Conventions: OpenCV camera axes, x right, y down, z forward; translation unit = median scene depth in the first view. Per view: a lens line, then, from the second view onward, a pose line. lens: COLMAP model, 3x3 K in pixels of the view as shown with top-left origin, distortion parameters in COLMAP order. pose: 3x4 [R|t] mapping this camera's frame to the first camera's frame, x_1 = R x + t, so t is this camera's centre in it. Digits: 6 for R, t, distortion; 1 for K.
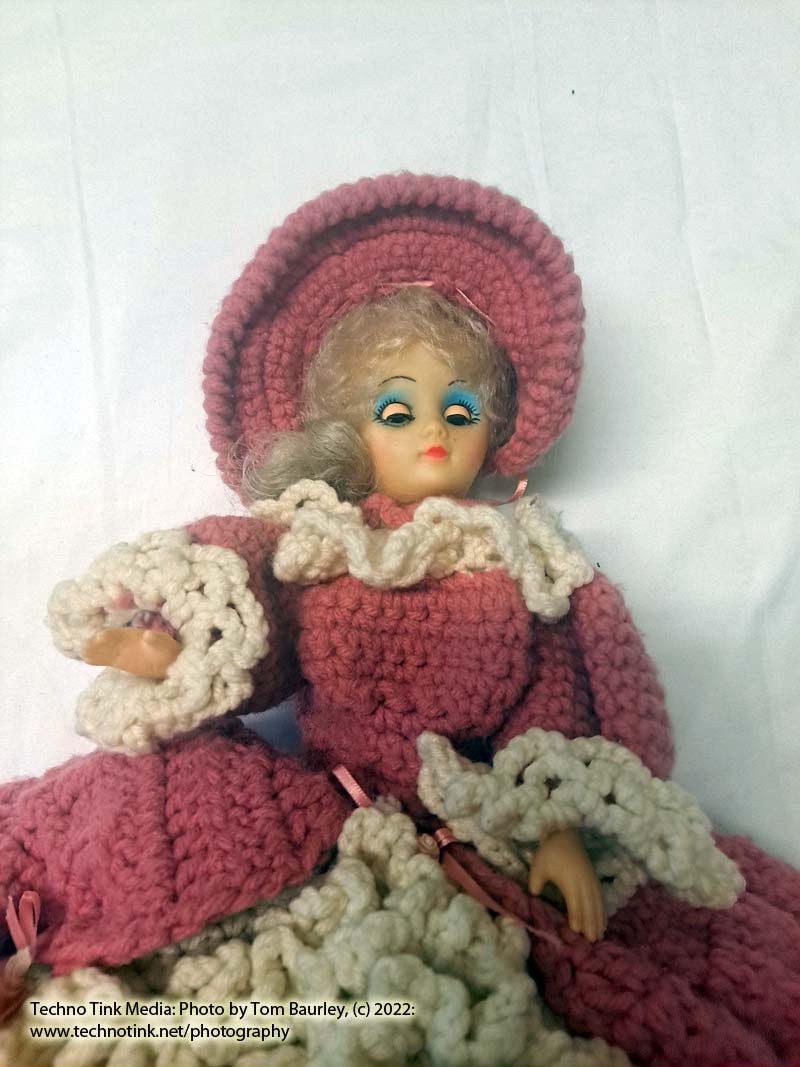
lens RADIAL K [[771.2, 0, 394.9], [0, 771.2, 528.3], [0, 0, 1]] dist [0.010752, -0.014070]
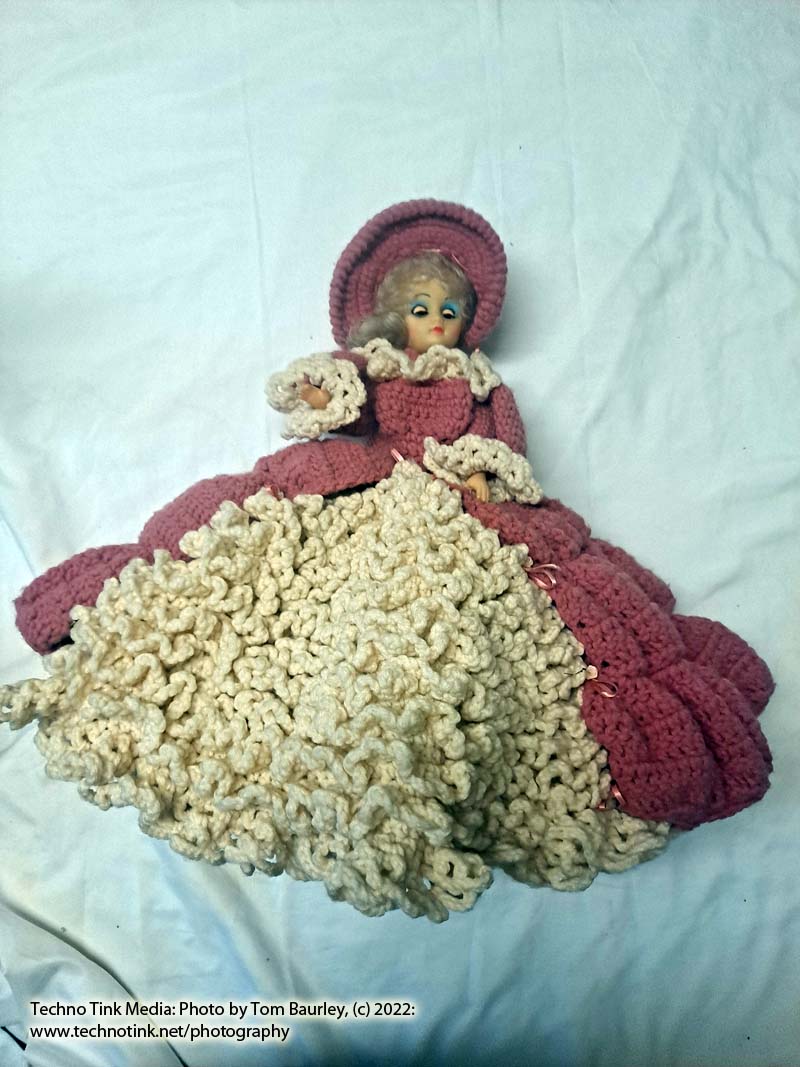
lens RADIAL K [[771.2, 0, 405.2], [0, 771.2, 524.8], [0, 0, 1]] dist [0.010752, -0.014070]
pose [[0.997673, 0.056347, 0.038379, -0.104019], [-0.059211, 0.995186, 0.078096, 0.325865], [-0.033793, -0.080186, 0.996207, -1.396445]]
